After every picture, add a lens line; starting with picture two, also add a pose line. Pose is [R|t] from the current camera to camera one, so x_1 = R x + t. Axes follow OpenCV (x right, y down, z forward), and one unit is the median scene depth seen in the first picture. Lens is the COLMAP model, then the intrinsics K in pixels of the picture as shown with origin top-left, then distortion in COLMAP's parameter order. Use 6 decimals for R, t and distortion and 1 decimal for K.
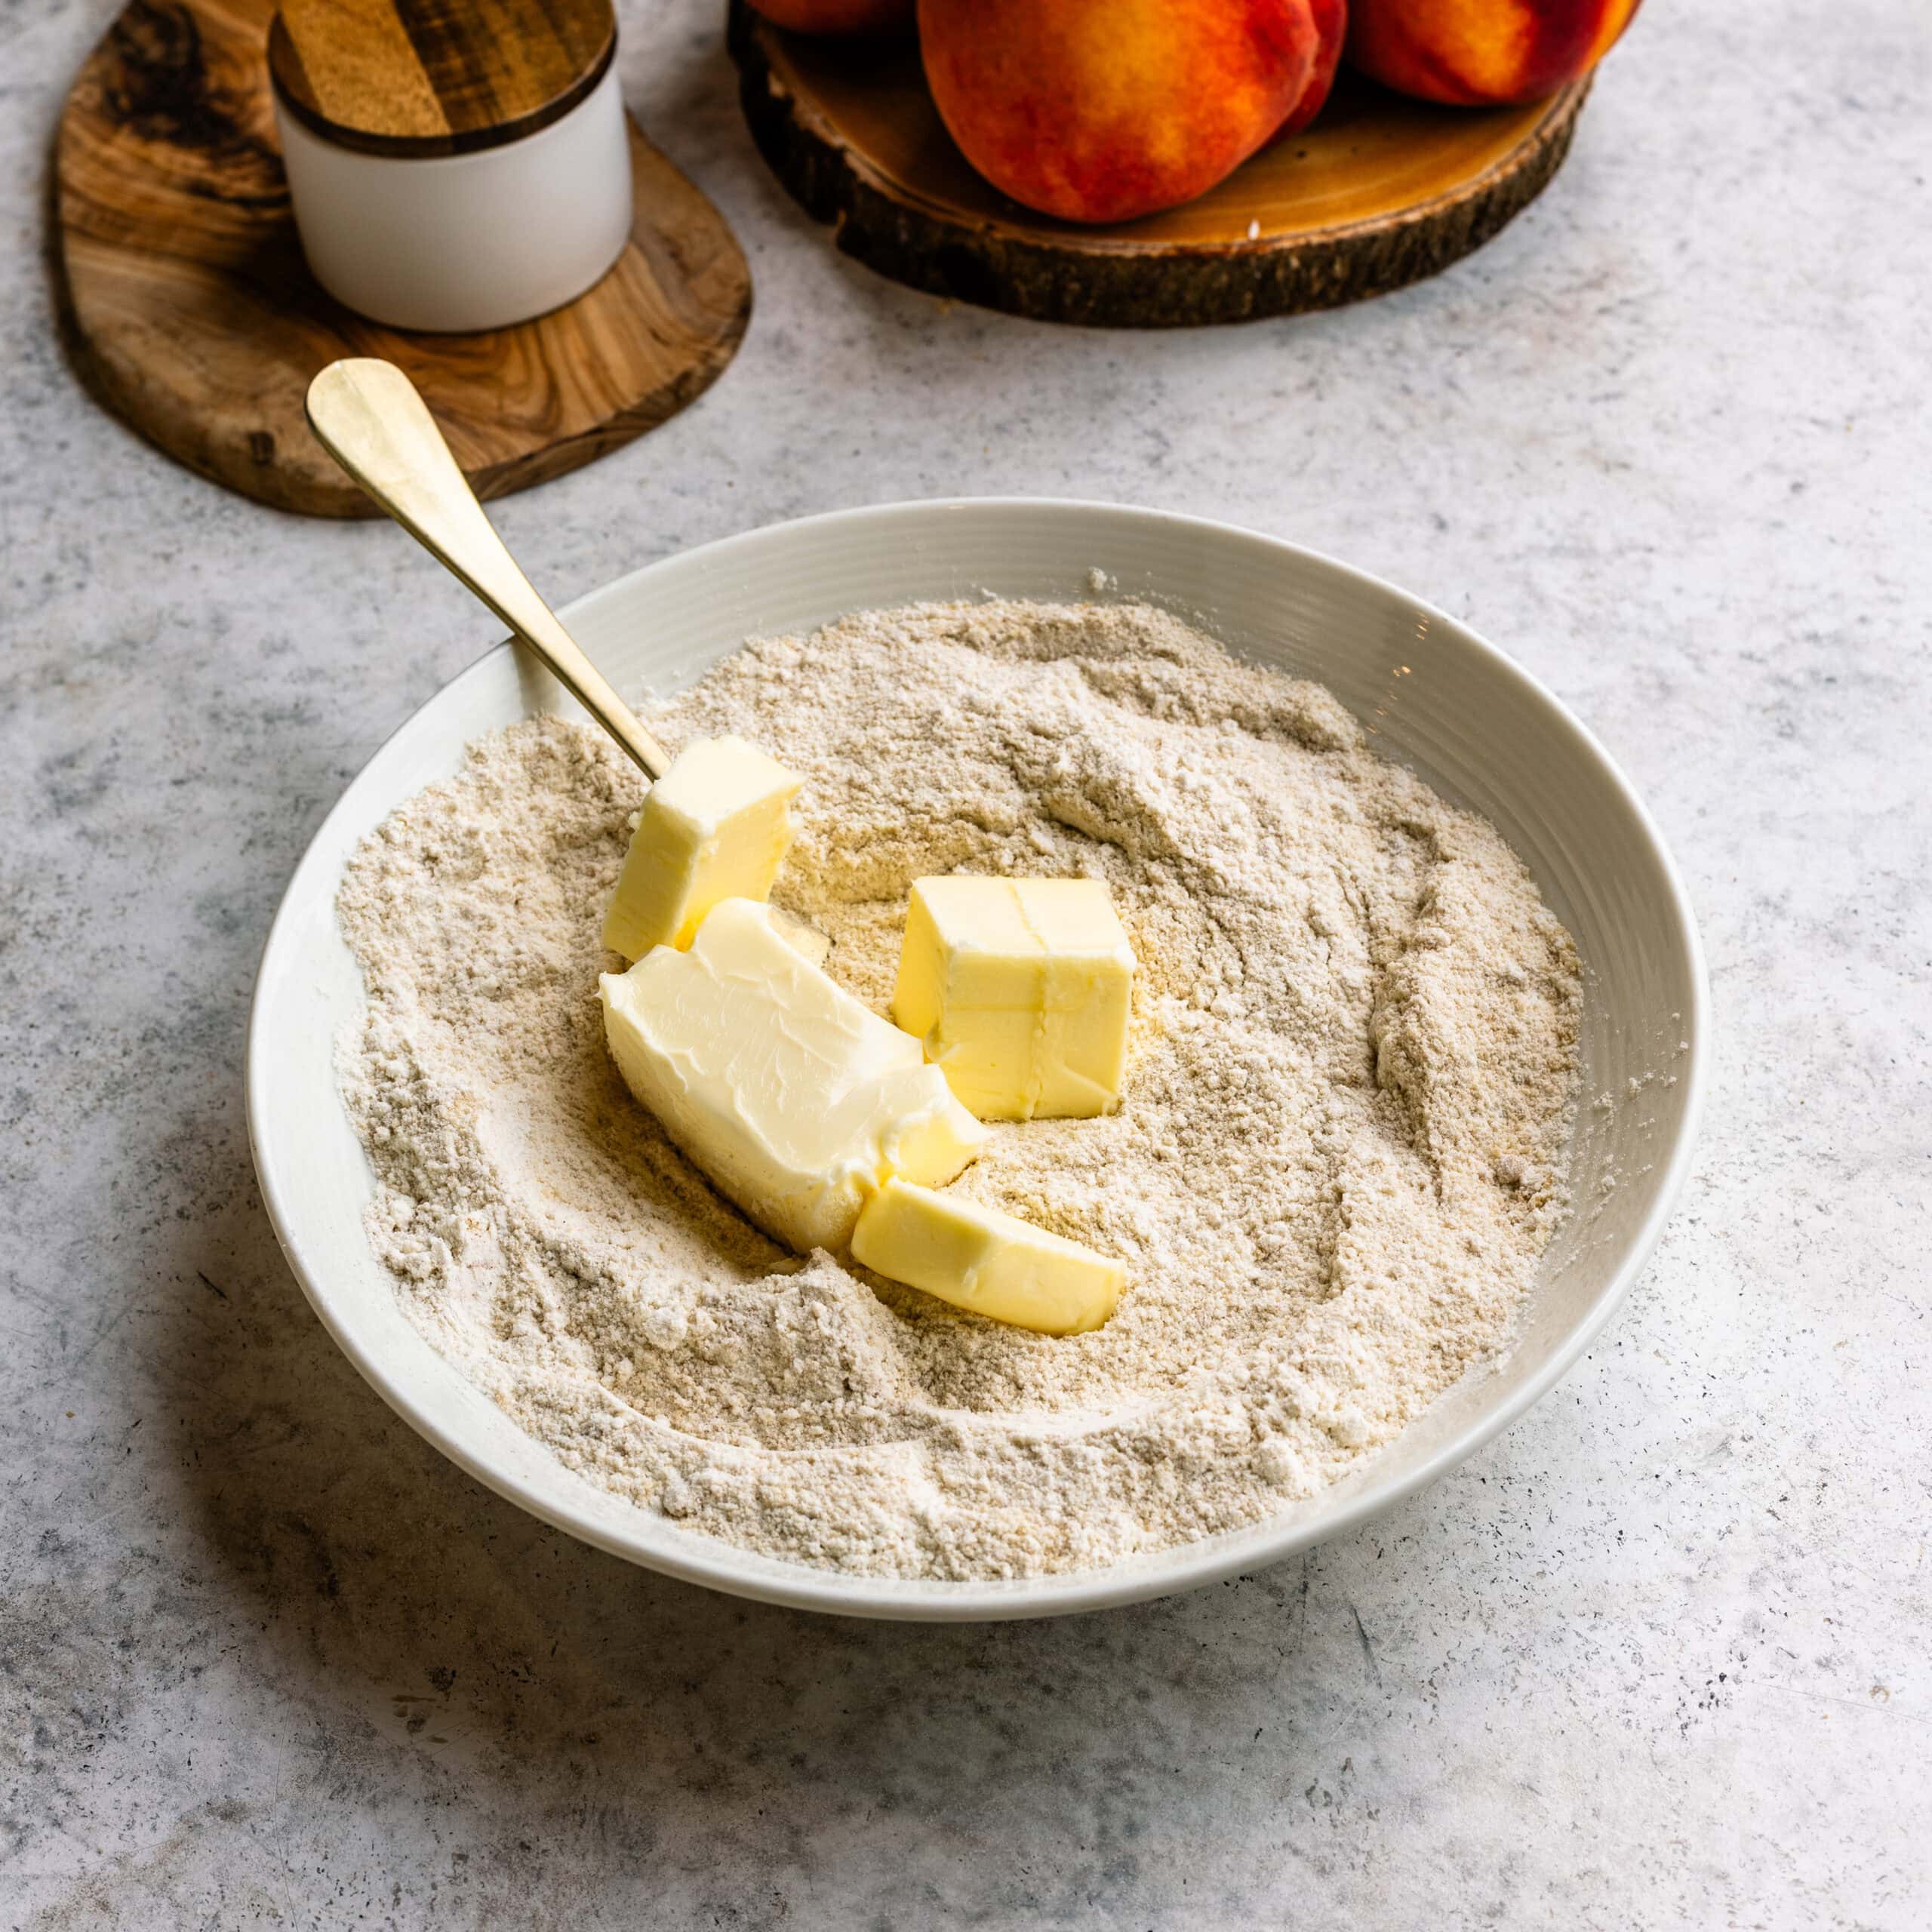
lens RADIAL K [[3720.2, 0, 955.3], [0, 3720.2, 858.4], [0, 0, 1]] dist [-0.014423, 0.055778]
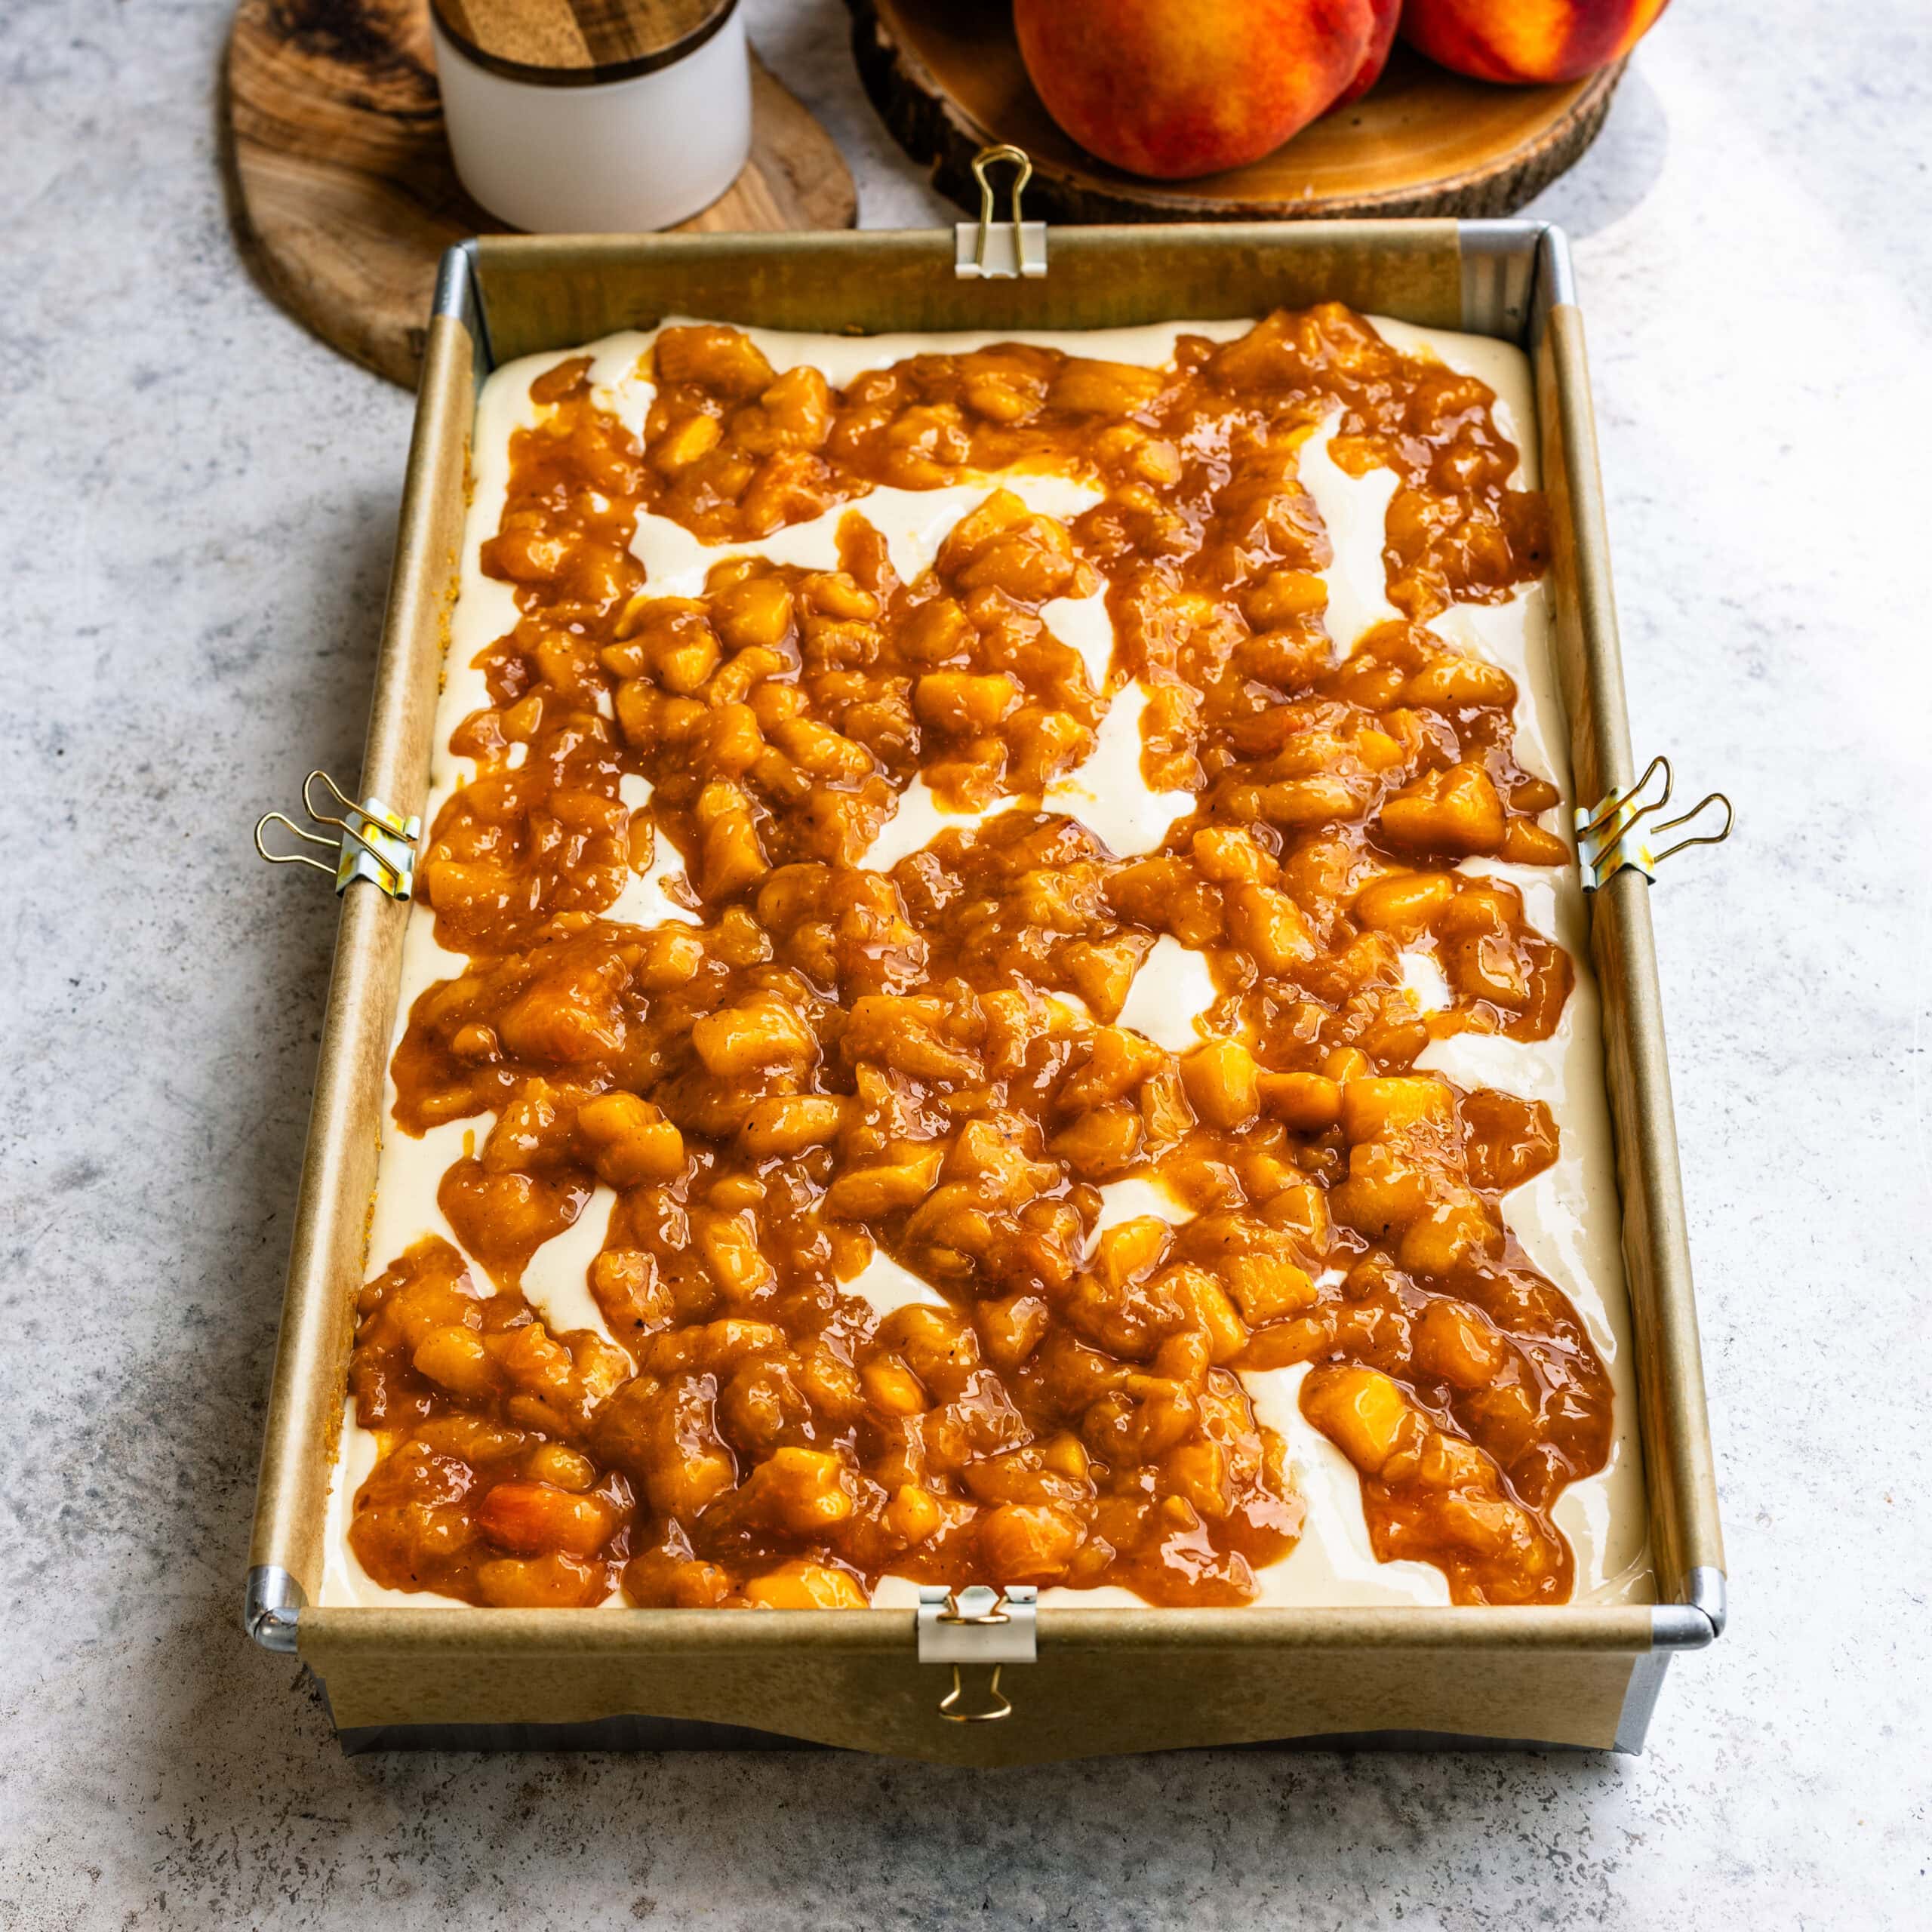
lens RADIAL K [[3656.8, 0, 965.2], [0, 3656.8, 899.3], [0, 0, 1]] dist [-0.011238, 0.049791]
pose [[0.998721, 0.045210, -0.022651, 0.013123], [-0.043933, 0.997573, 0.054027, -0.014029], [0.025039, -0.052963, 0.998283, -0.099905]]
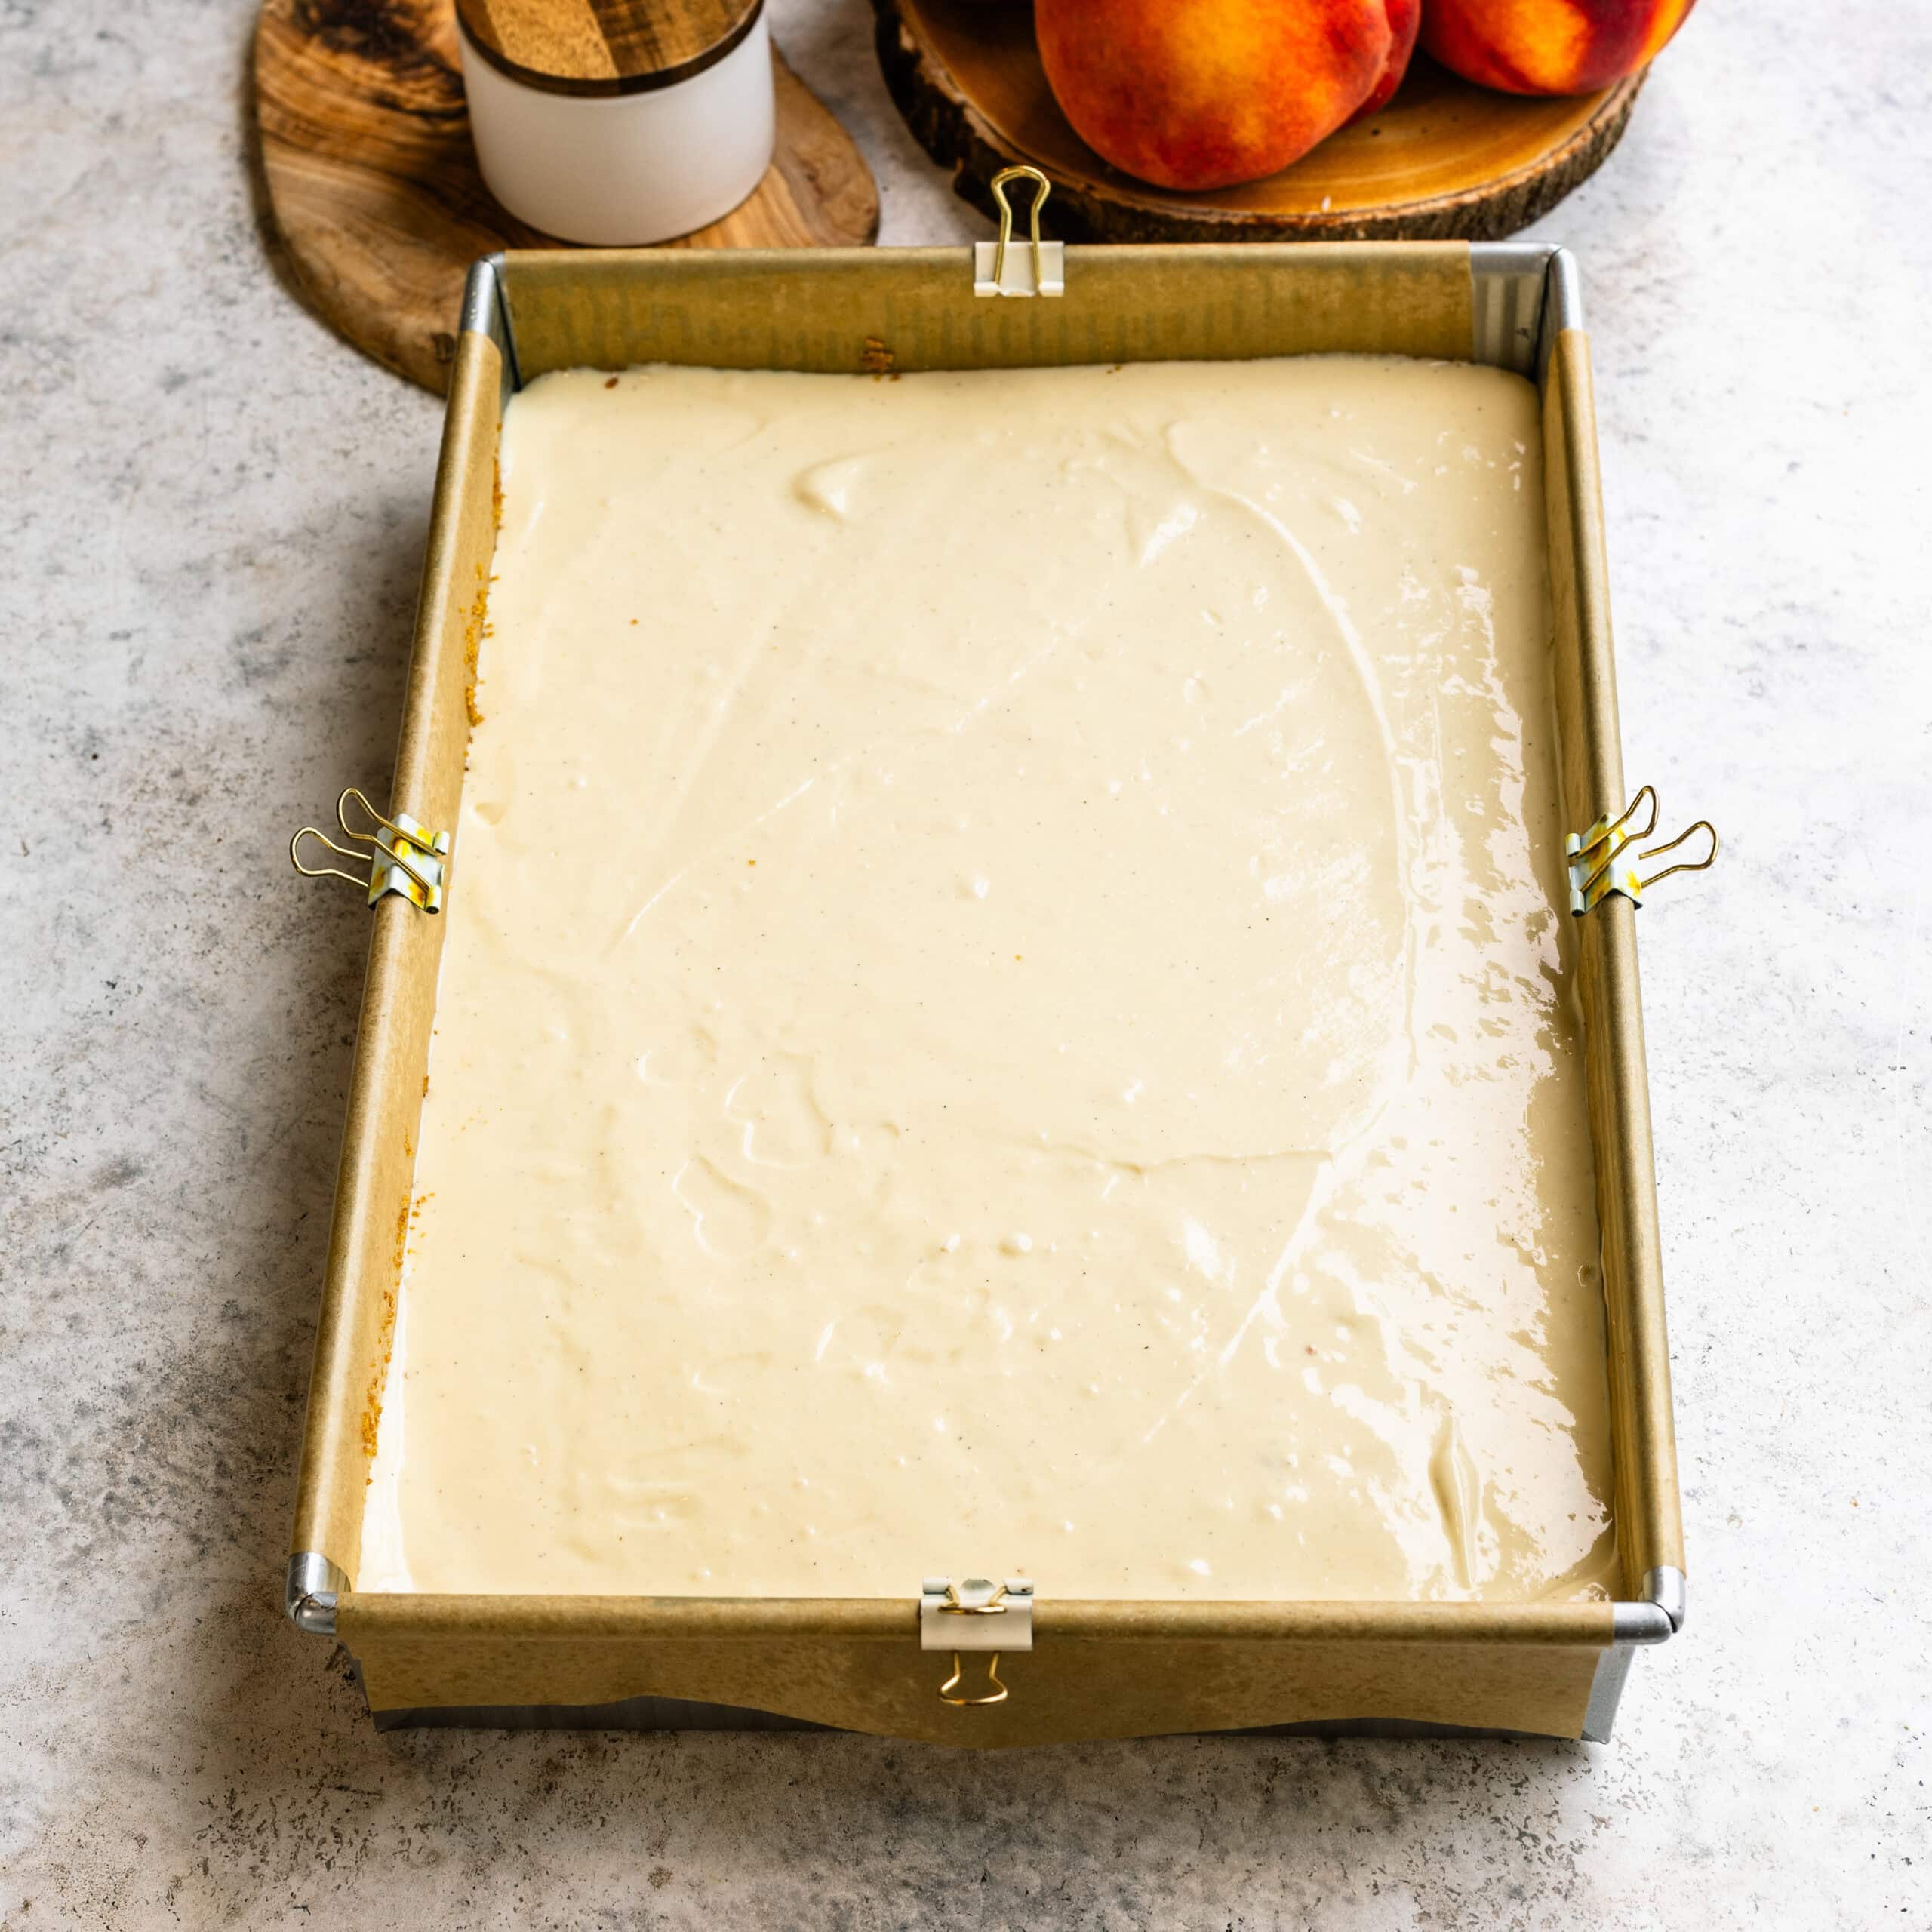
lens RADIAL K [[3922.1, 0, 967.9], [0, 3922.1, 967.0], [0, 0, 1]] dist [-0.016006, 0.075668]
pose [[0.998087, 0.054078, -0.029957, 0.021518], [-0.051272, 0.994833, 0.087622, -0.040330], [0.034541, -0.085918, 0.995703, -0.197746]]
